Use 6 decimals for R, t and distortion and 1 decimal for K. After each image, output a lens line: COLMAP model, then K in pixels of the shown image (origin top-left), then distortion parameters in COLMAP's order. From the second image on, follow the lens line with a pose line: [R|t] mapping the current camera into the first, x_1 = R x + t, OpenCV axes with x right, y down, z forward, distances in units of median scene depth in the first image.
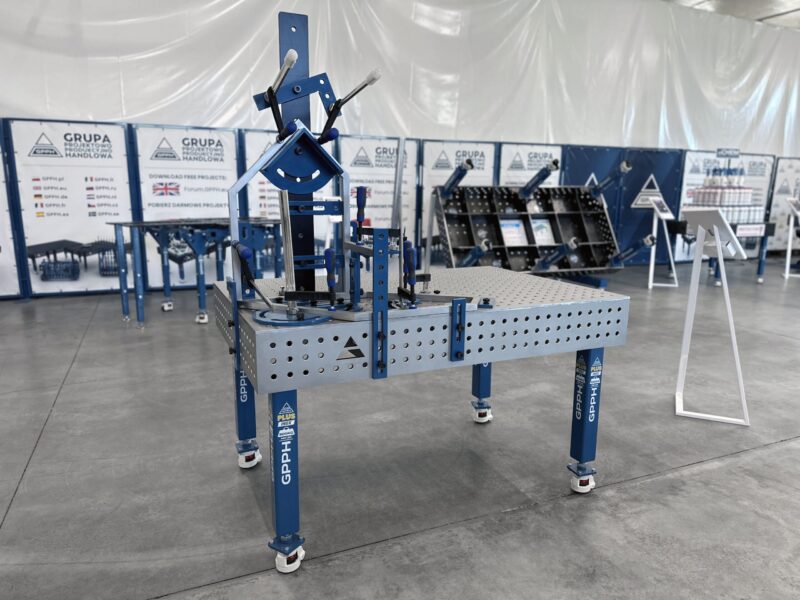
lens RADIAL K [[519.8, 0, 400.0], [0, 519.8, 300.0], [0, 0, 1]] dist [0.003066, 0.000772]
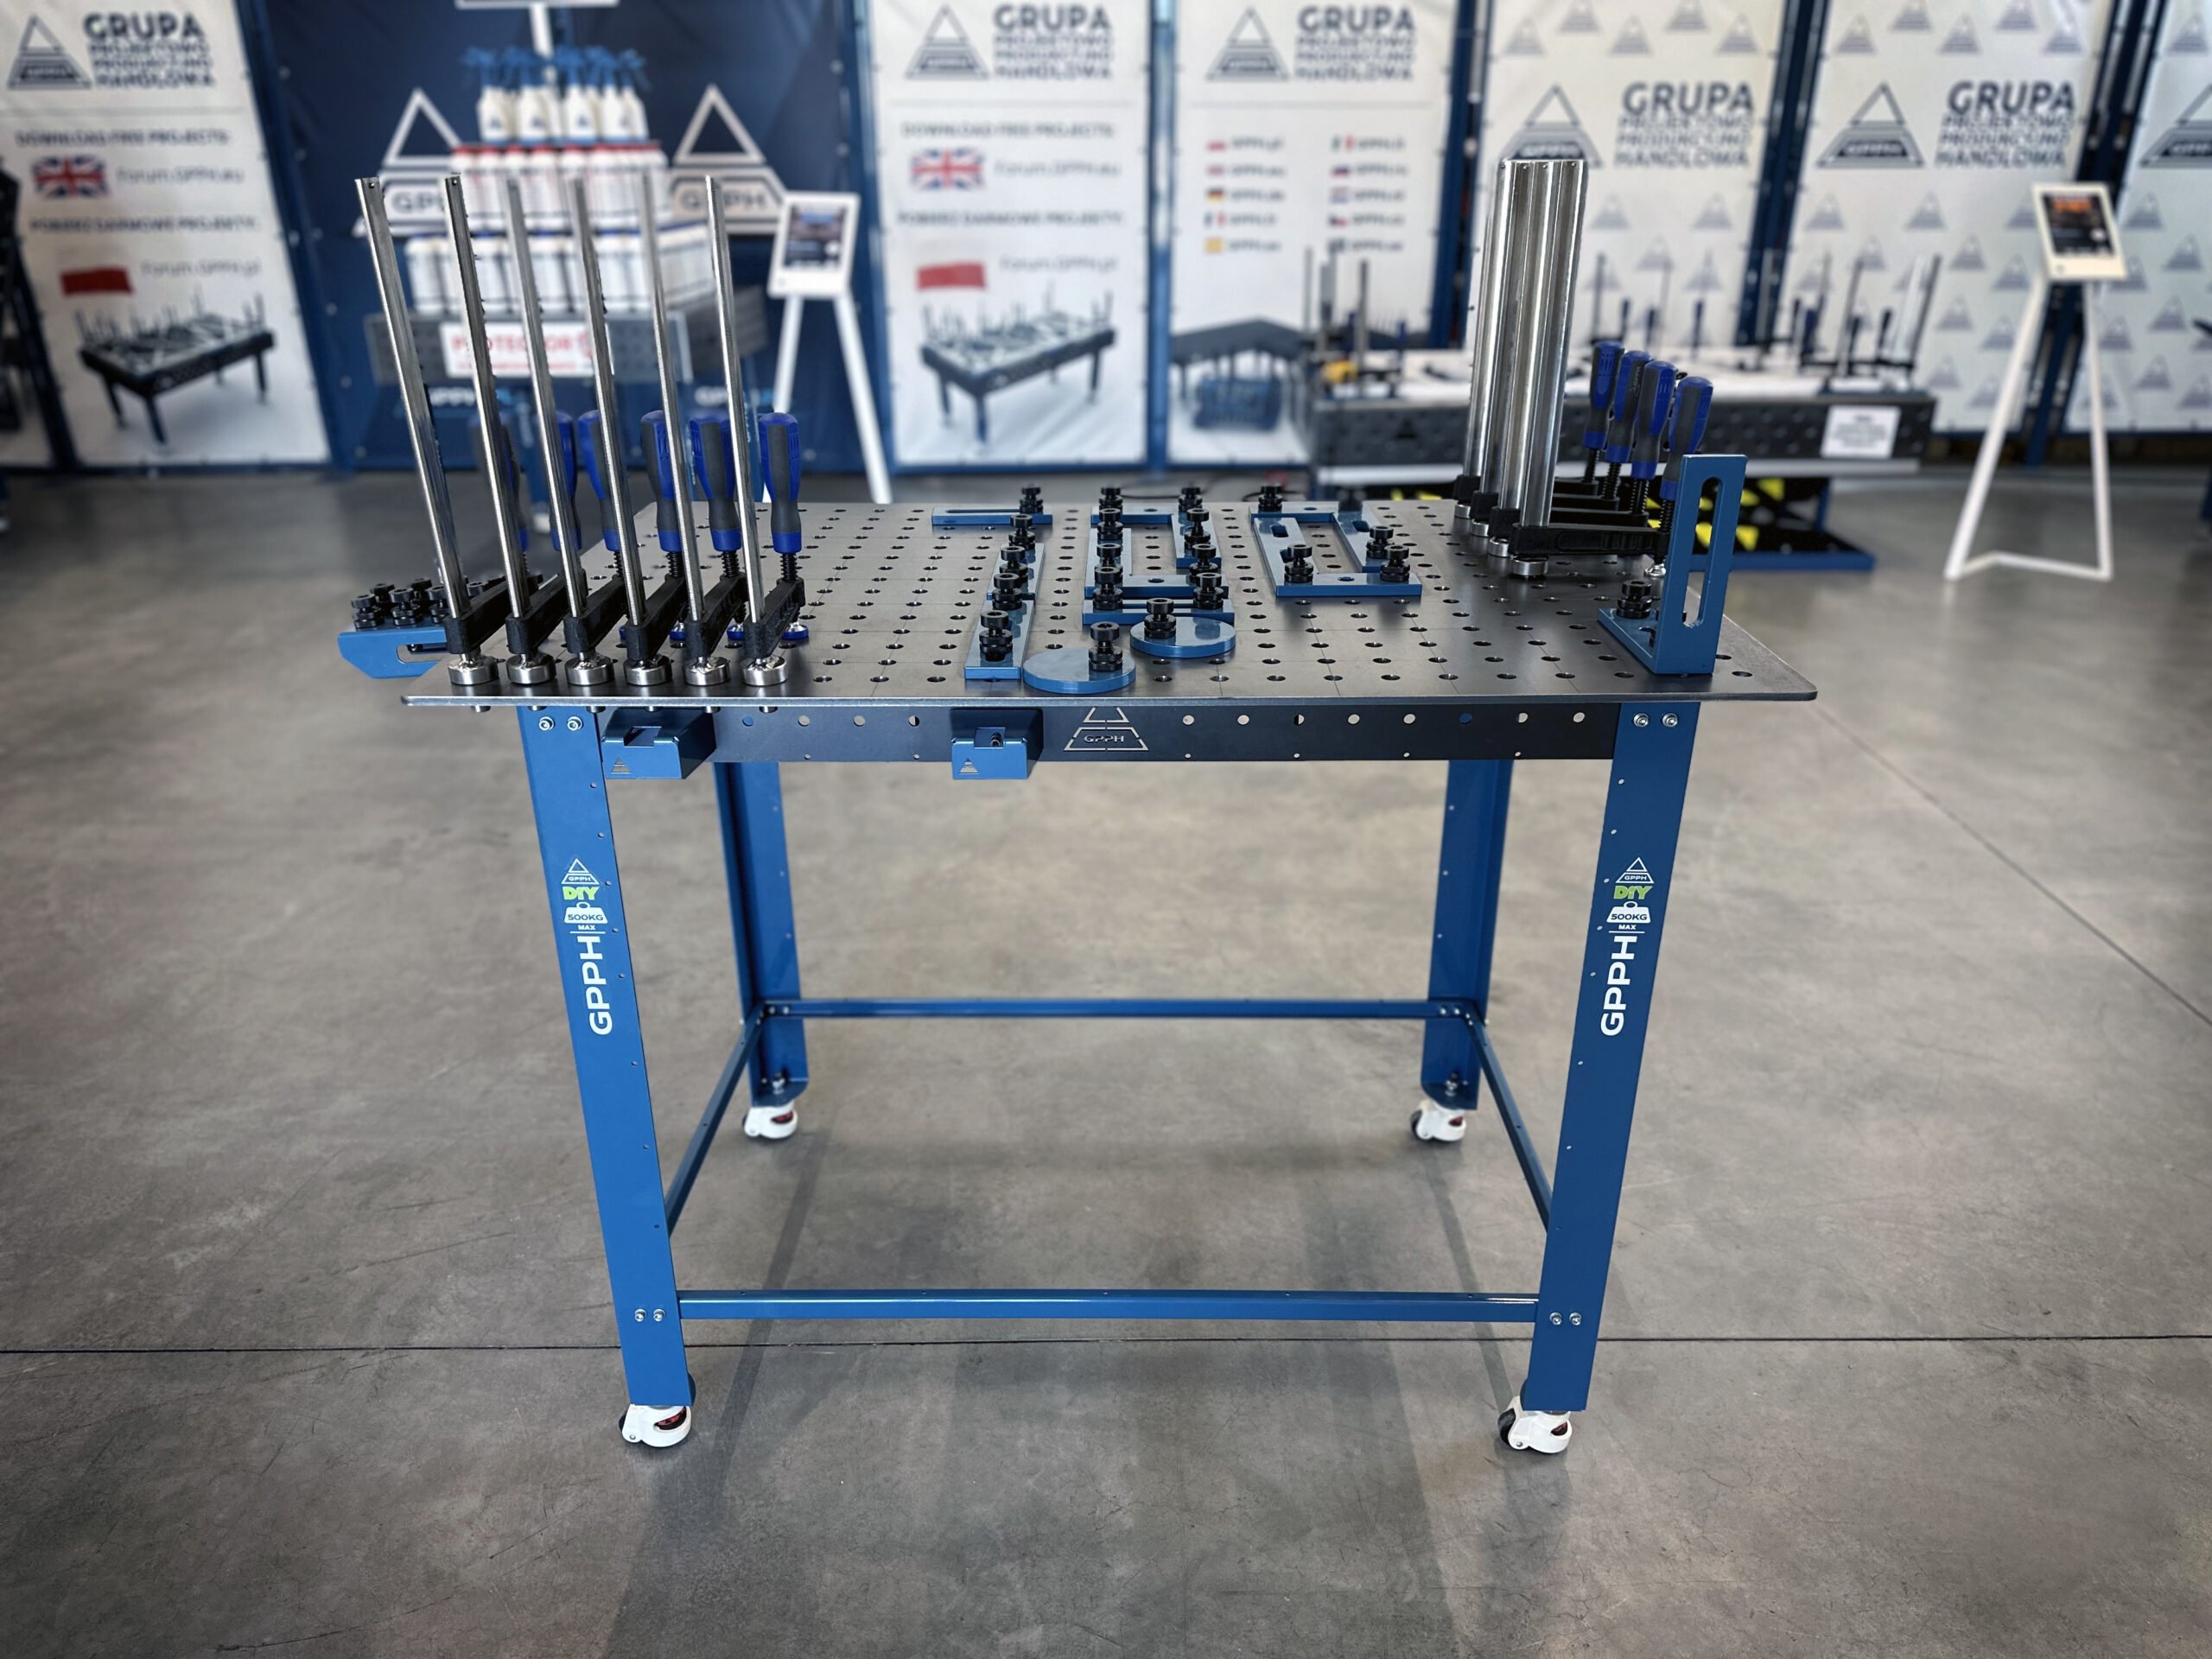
lens RADIAL K [[1570.9, 0, 1106.0], [0, 1570.9, 829.5], [0, 0, 1]] dist [-0.000744, -0.004916]
pose [[0.923322, 0.136570, -0.358923, 0.474062], [-0.065809, 0.977072, 0.202483, -0.031783], [0.378347, -0.163337, 0.911139, 0.172039]]
